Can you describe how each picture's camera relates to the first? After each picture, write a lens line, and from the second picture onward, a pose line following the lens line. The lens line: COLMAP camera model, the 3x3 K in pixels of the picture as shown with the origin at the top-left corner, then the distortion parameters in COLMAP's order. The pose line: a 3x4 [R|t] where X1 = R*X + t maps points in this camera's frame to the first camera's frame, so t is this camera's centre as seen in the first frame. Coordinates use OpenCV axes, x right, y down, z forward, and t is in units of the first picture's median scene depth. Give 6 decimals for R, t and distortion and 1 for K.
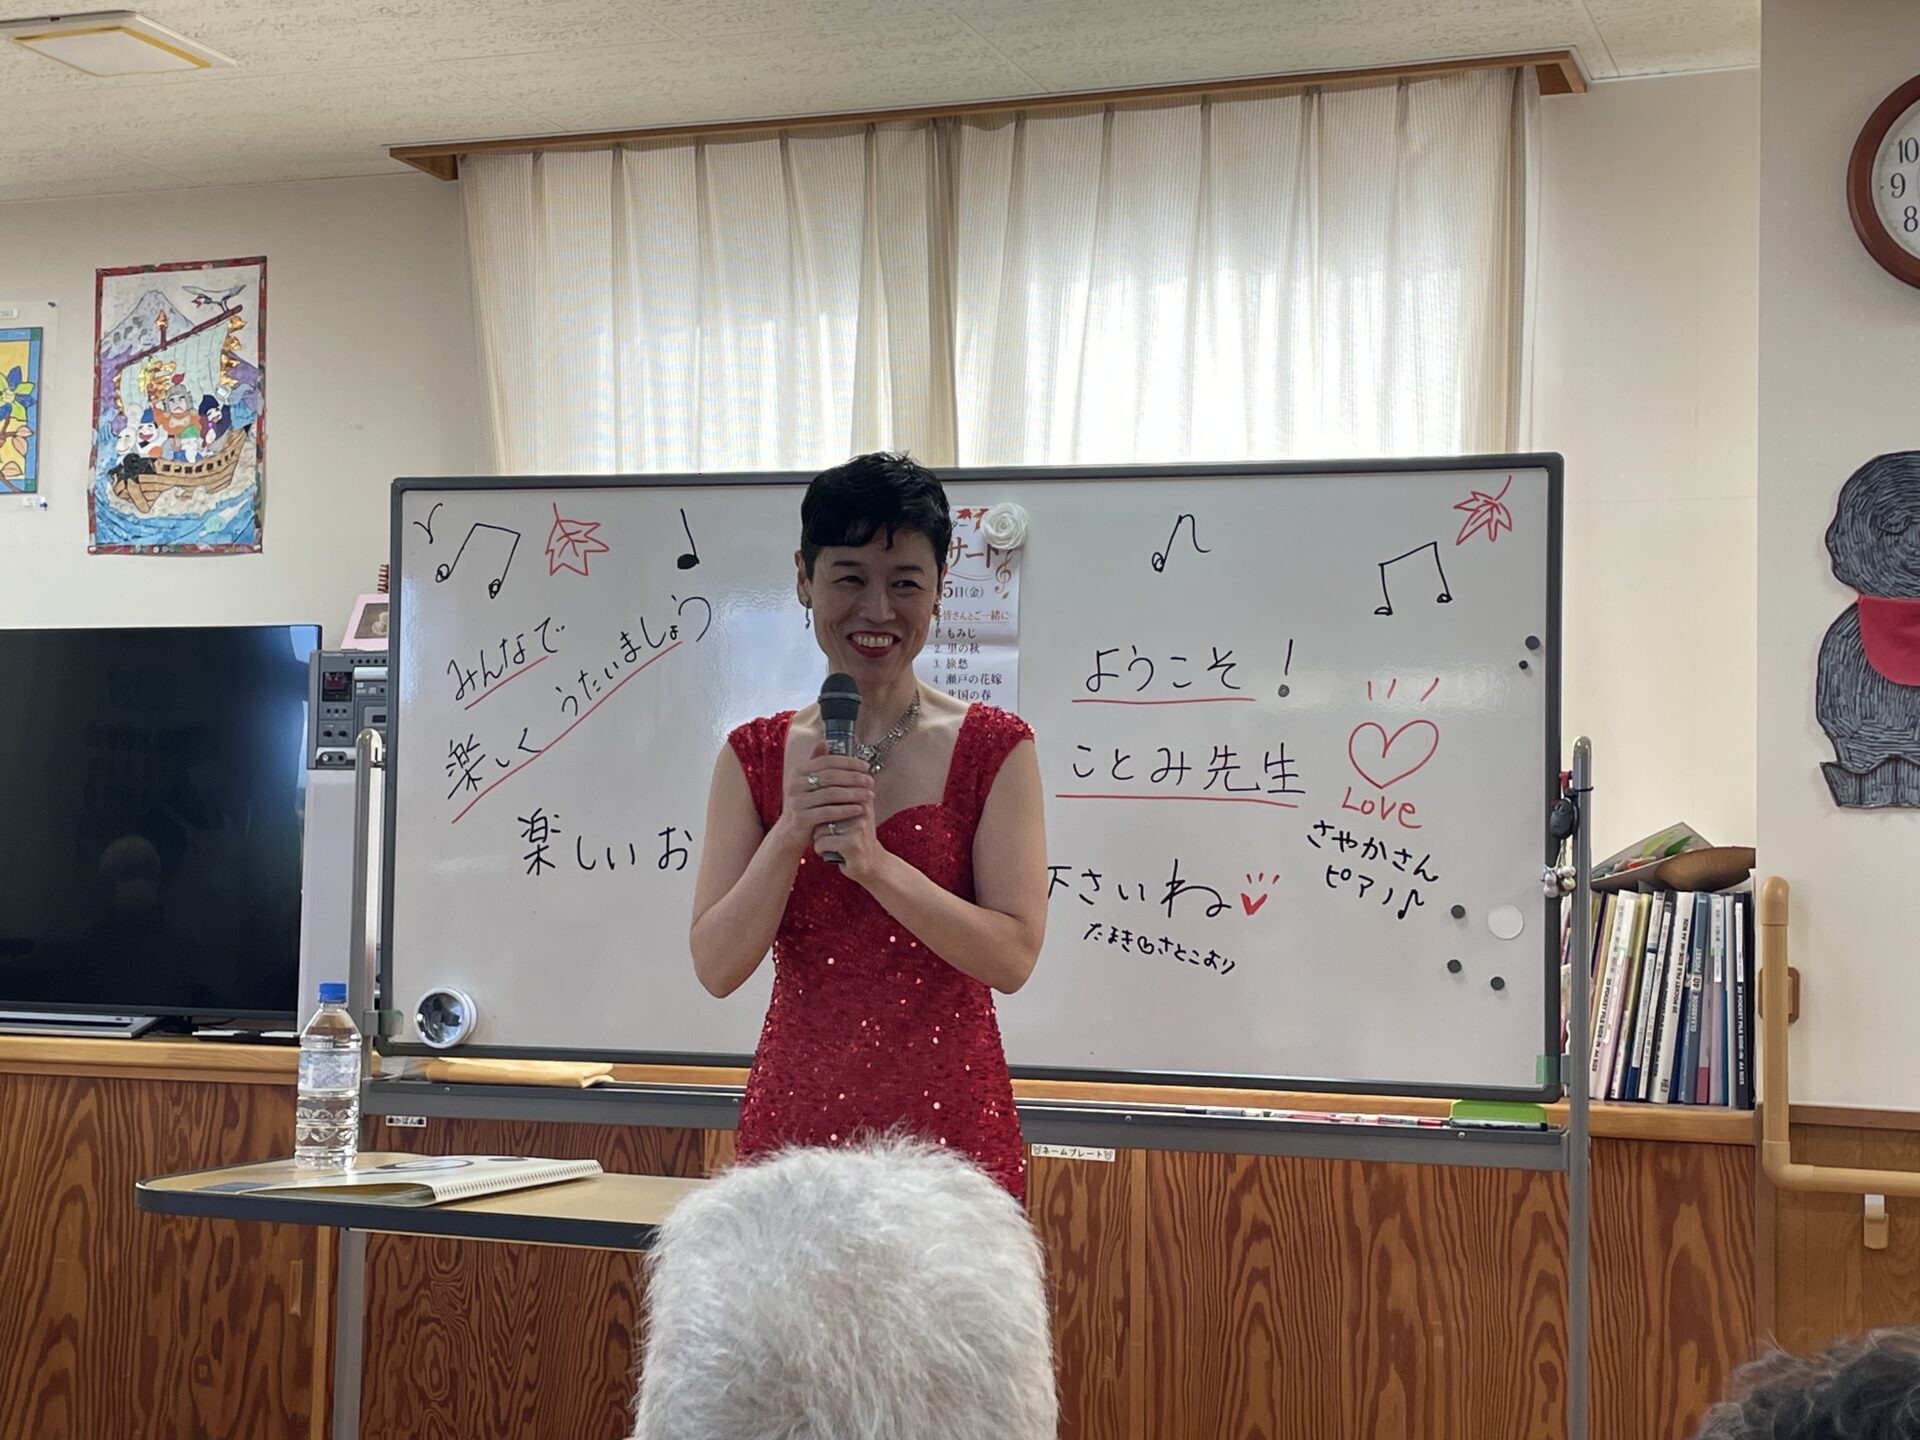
lens RADIAL K [[2801.2, 0, 960.0], [0, 2801.2, 720.0], [0, 0, 1]] dist [0.150653, -0.361160]
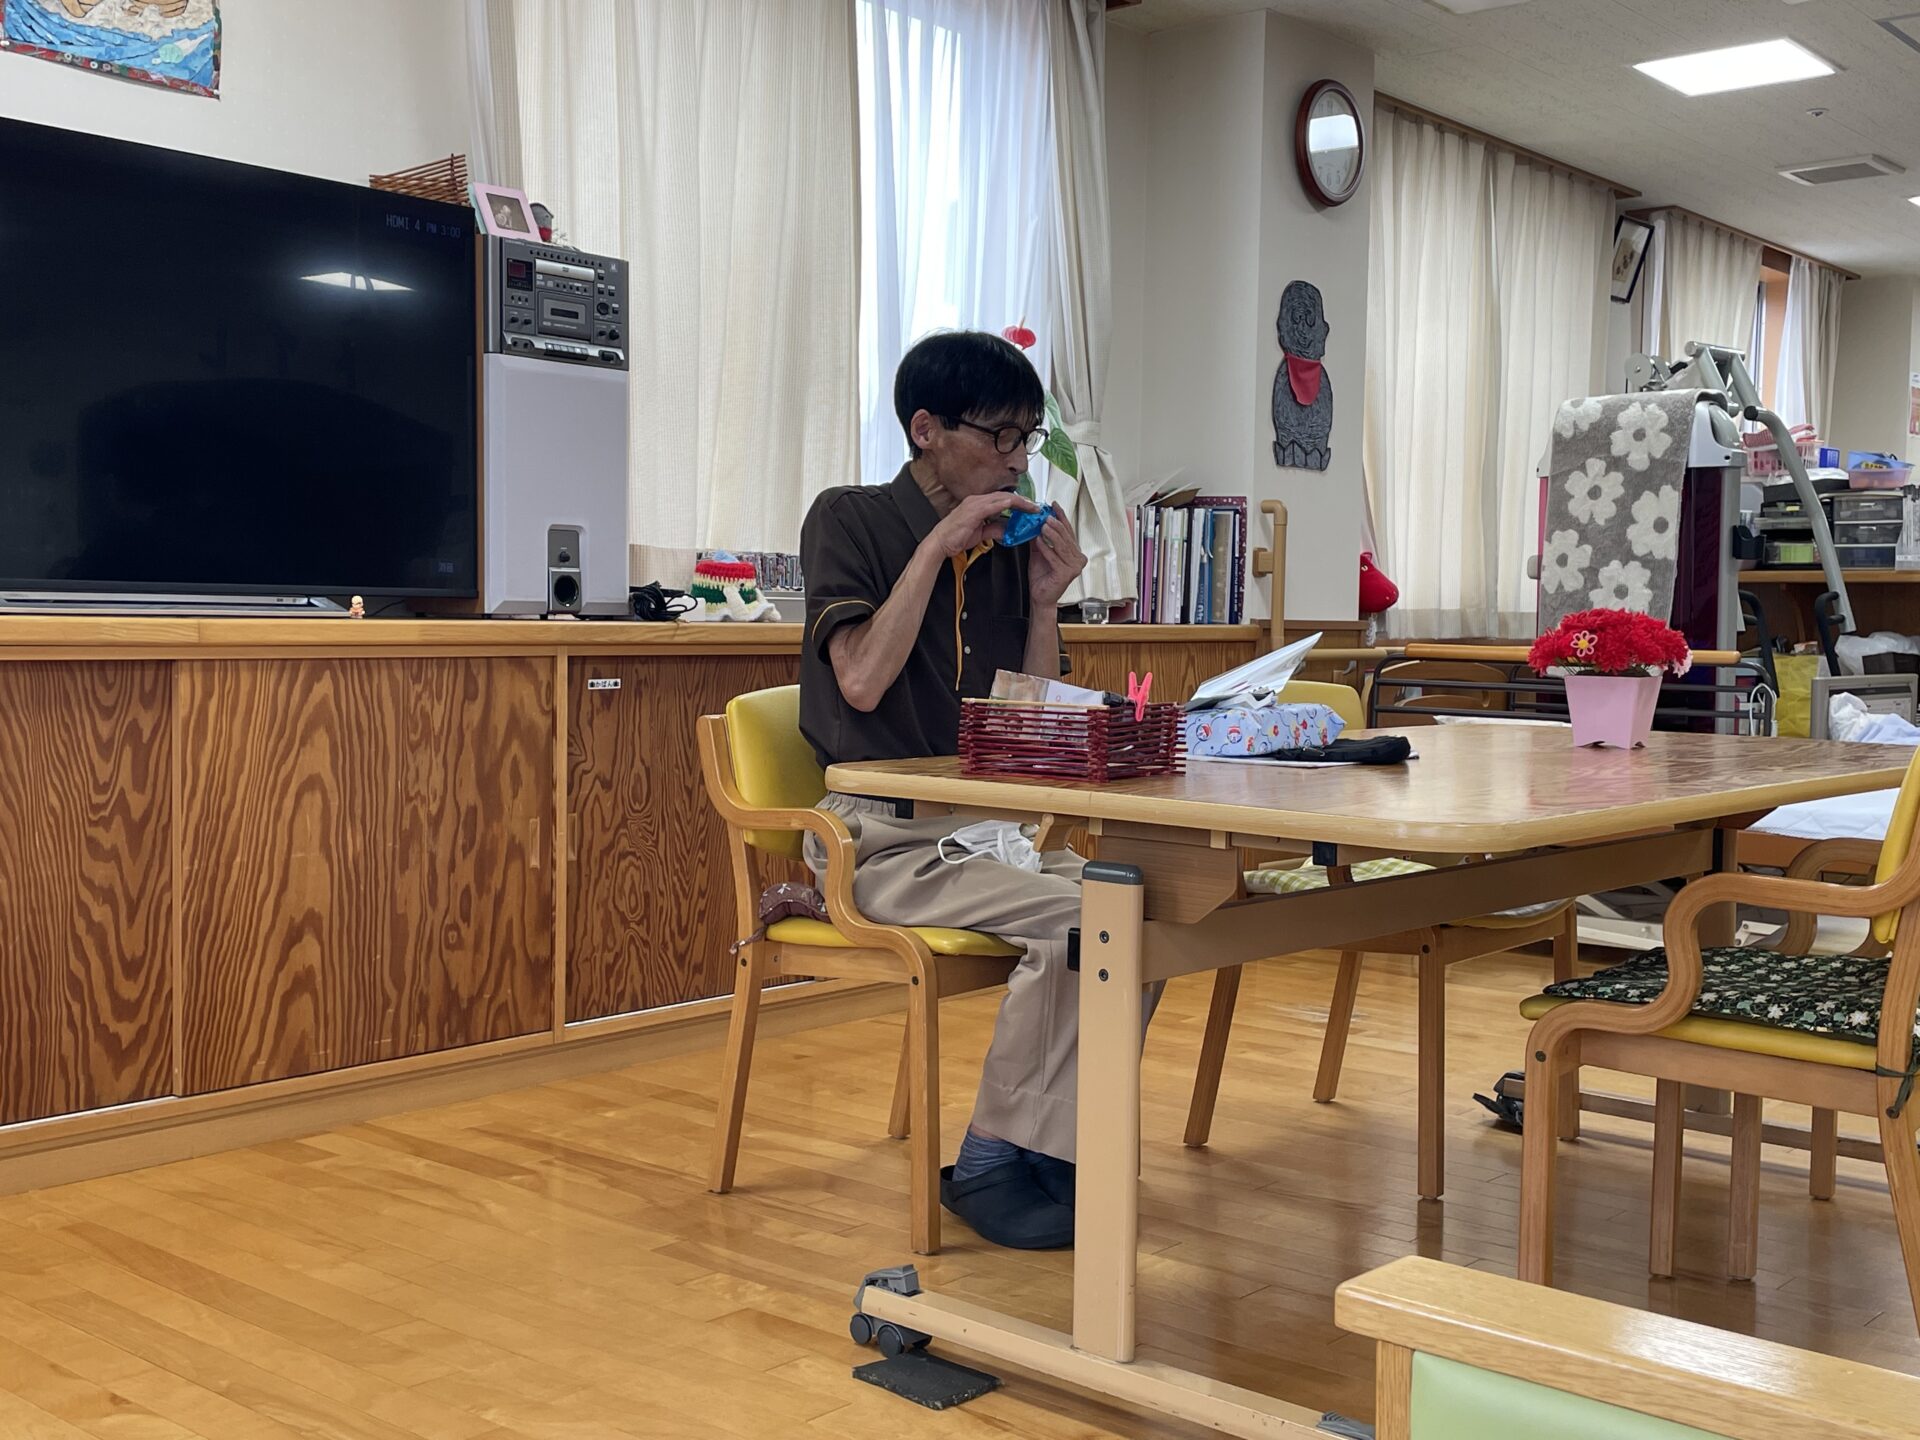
lens RADIAL K [[2074.4, 0, 960.0], [0, 2074.4, 720.0], [0, 0, 1]] dist [0.054499, -0.038141]
pose [[0.348089, -0.064681, 0.935228, -0.895104], [-0.060539, 0.993984, 0.091277, 0.071311], [-0.935505, -0.088390, 0.342079, 0.574220]]
